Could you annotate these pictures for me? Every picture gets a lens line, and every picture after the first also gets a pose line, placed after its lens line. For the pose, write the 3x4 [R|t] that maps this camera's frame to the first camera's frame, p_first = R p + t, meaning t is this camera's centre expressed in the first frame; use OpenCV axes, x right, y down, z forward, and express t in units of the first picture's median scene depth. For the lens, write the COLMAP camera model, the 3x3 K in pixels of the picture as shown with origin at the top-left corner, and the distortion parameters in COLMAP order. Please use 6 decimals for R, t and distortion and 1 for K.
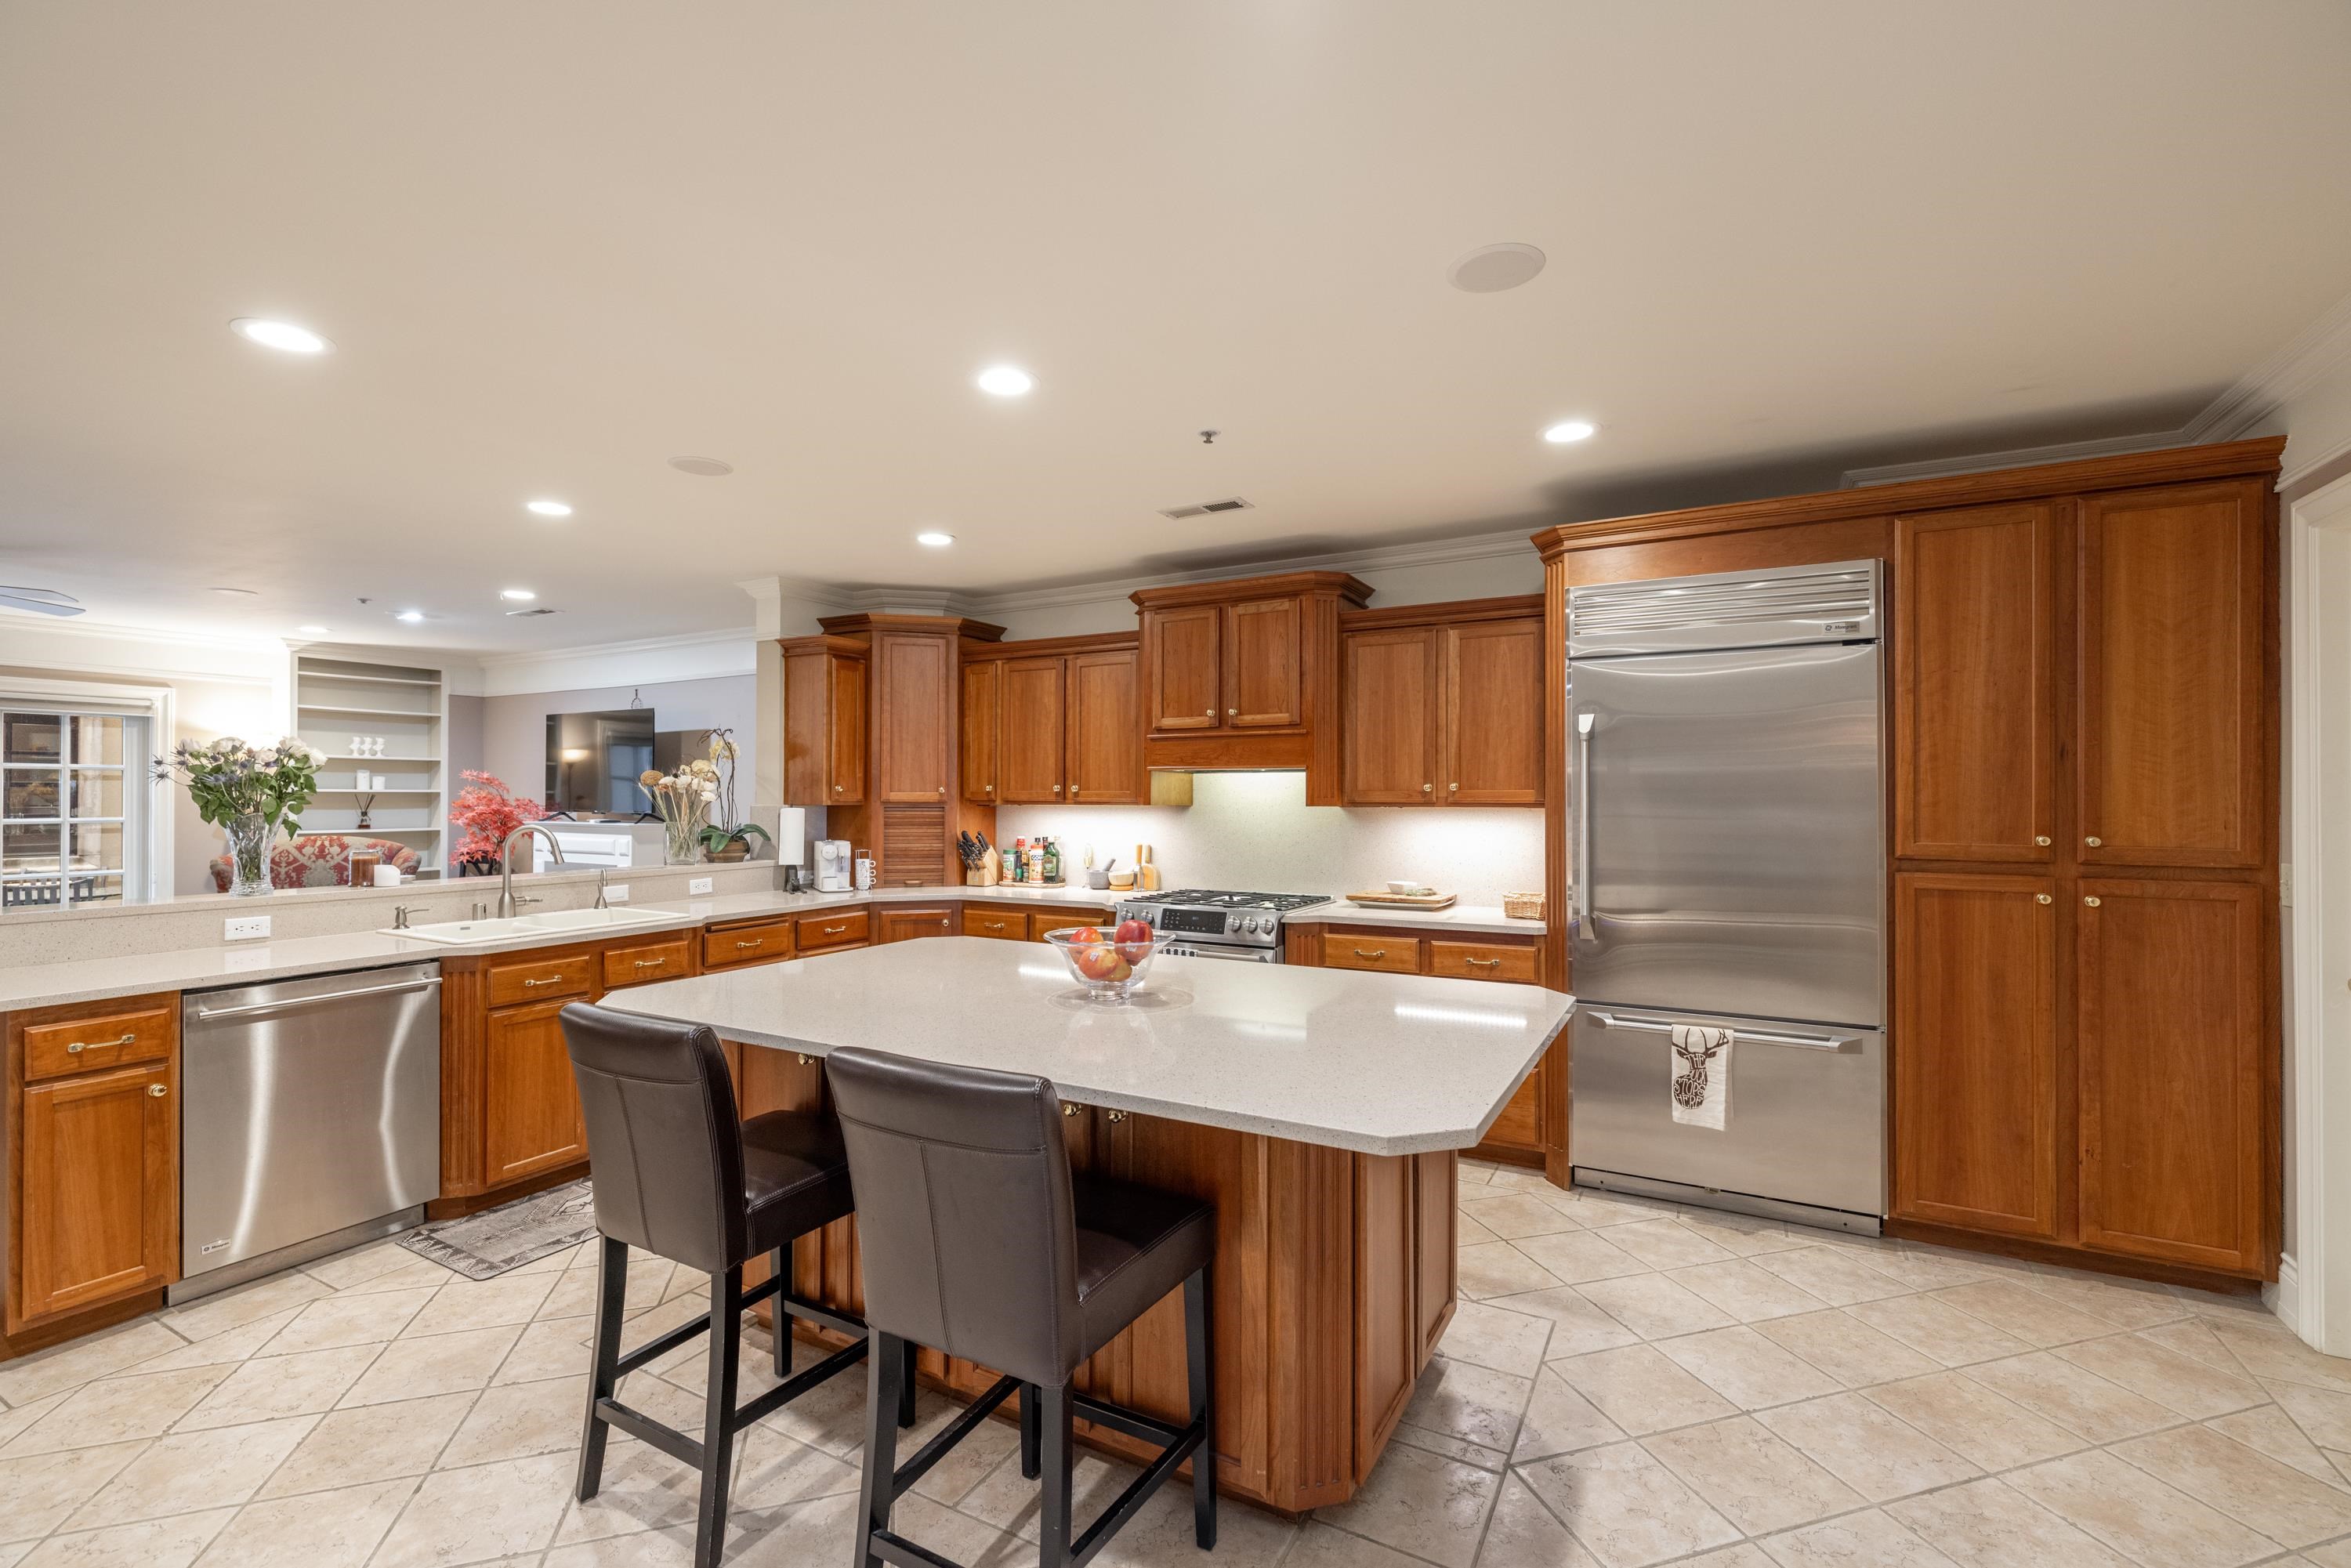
lens RADIAL K [[989.8, 0, 1157.0], [0, 989.8, 784.6], [0, 0, 1]] dist [0.001203, -0.000166]
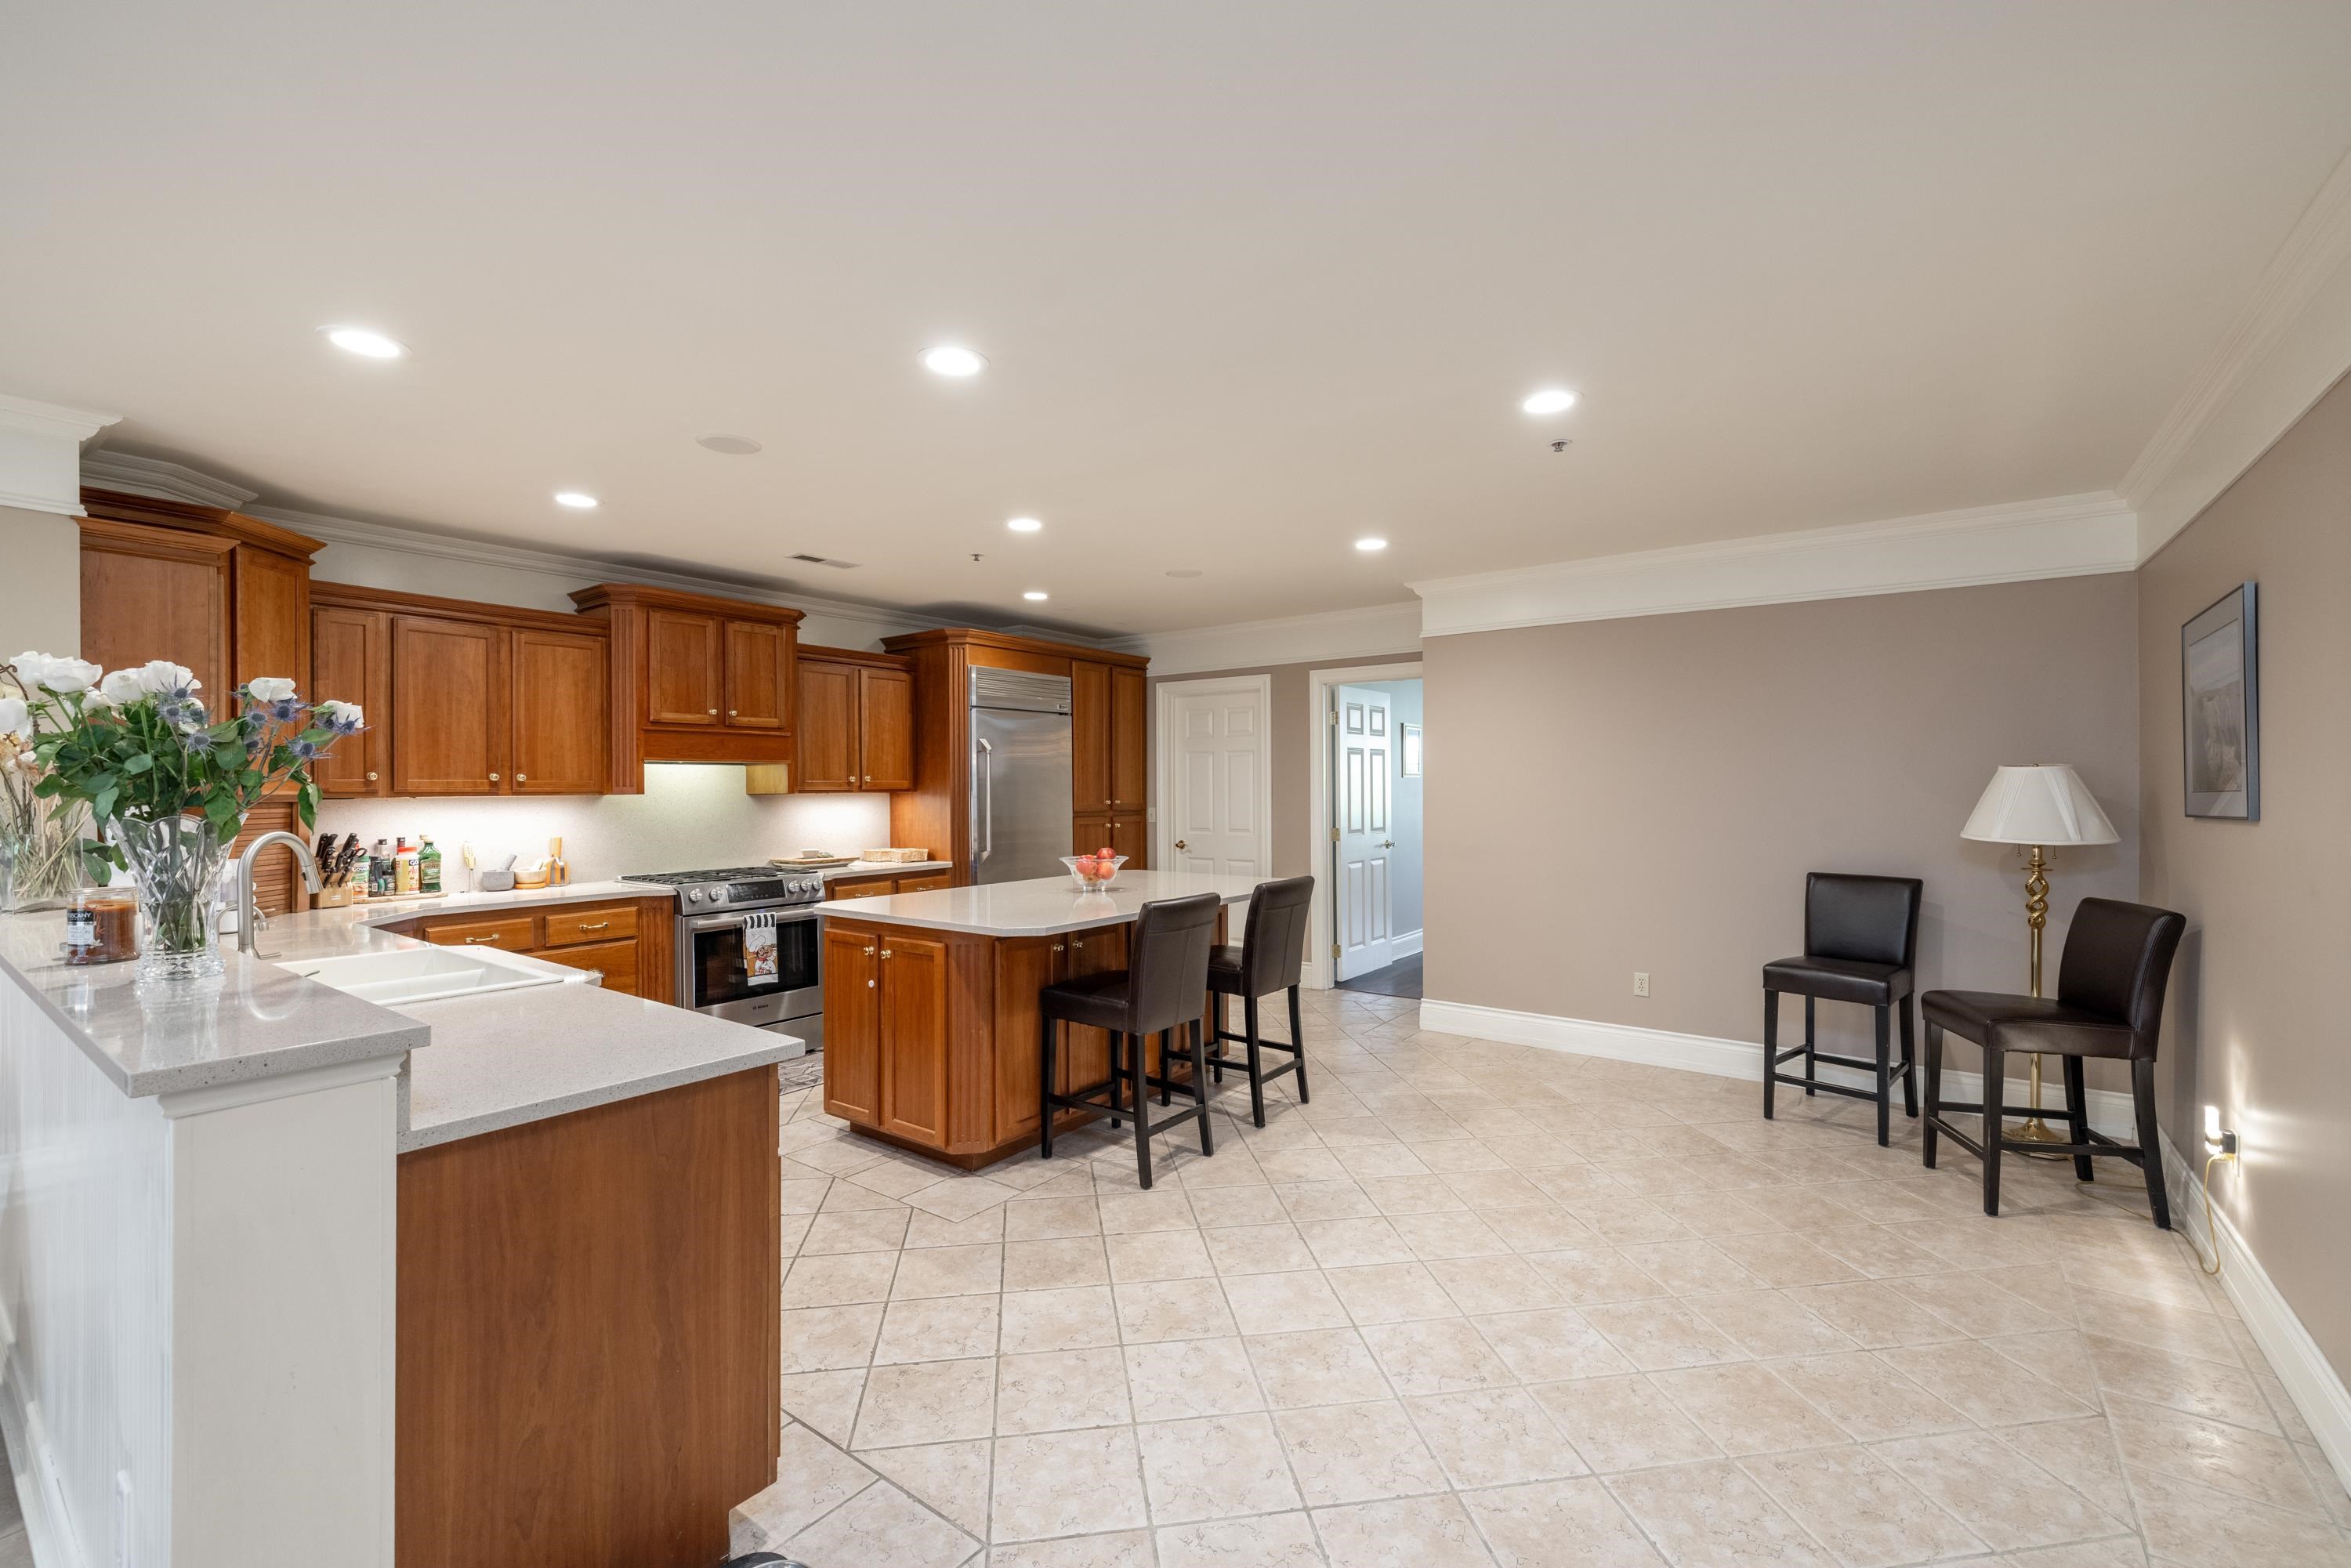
lens RADIAL K [[1016.3, 0, 1149.2], [0, 1016.3, 779.2], [0, 0, 1]] dist [0.006730, -0.001749]
pose [[0.146346, 0.005100, 0.989220, -1.416503], [-0.007124, 0.999966, -0.004101, 0.007509], [-0.989208, -0.006447, 0.146377, 0.460702]]
